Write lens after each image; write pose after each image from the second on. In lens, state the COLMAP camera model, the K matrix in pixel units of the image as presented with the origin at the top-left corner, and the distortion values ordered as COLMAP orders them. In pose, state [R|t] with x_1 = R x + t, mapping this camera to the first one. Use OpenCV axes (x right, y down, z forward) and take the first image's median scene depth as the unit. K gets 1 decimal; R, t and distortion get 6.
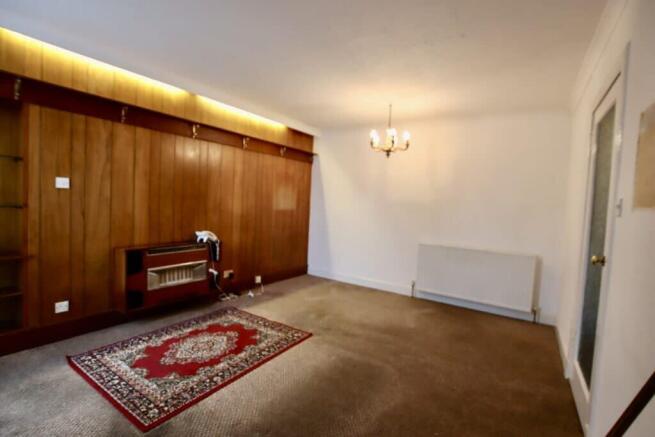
lens RADIAL K [[307.1, 0, 330.4], [0, 307.1, 217.2], [0, 0, 1]] dist [-0.025097, 0.000663]
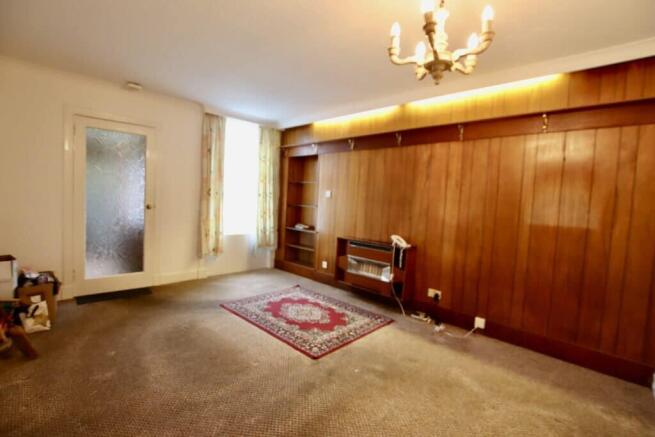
lens RADIAL K [[307.1, 0, 331.1], [0, 307.1, 218.7], [0, 0, 1]] dist [-0.025097, 0.000663]
pose [[-0.193861, 0.009477, -0.980983, 0.708376], [-0.102488, 0.994286, 0.029859, -0.021755], [0.975661, 0.106328, -0.191782, 1.113827]]
